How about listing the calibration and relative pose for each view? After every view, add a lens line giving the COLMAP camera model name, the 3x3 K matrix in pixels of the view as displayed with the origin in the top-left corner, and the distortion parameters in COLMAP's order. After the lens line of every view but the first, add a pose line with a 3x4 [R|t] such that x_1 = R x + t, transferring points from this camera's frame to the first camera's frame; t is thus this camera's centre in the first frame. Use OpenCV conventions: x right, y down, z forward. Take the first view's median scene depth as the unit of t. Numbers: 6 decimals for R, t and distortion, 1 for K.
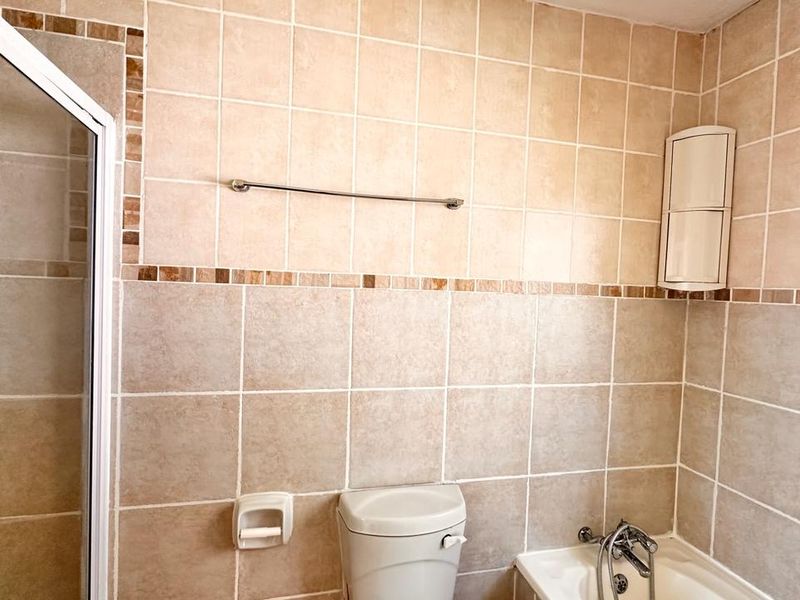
lens RADIAL K [[425.6, 0, 400.0], [0, 425.6, 300.0], [0, 0, 1]] dist [-0.003206, 0.000914]
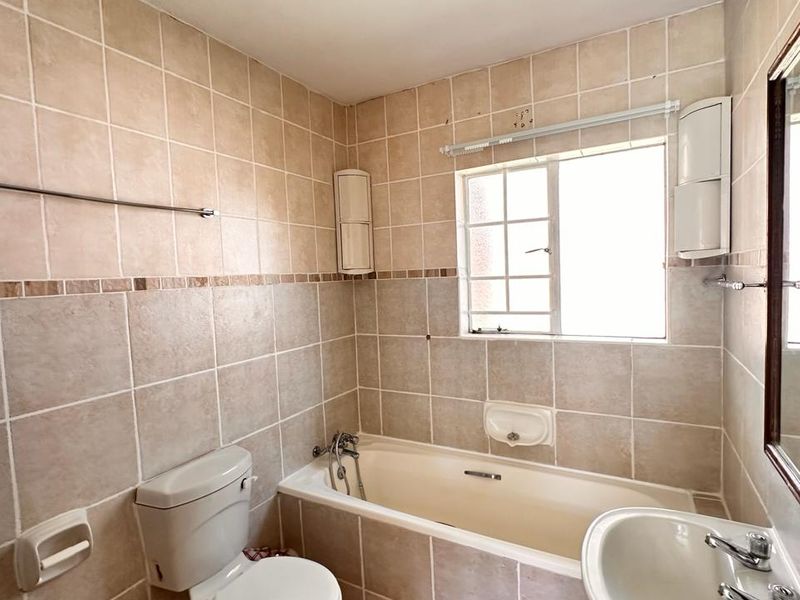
lens RADIAL K [[425.6, 0, 400.0], [0, 425.6, 300.0], [0, 0, 1]] dist [-0.003206, 0.000914]
pose [[0.668505, -0.106040, 0.736109, -0.405457], [0.088401, 0.994096, 0.062921, -0.013186], [-0.738435, 0.023010, 0.673932, -0.185166]]
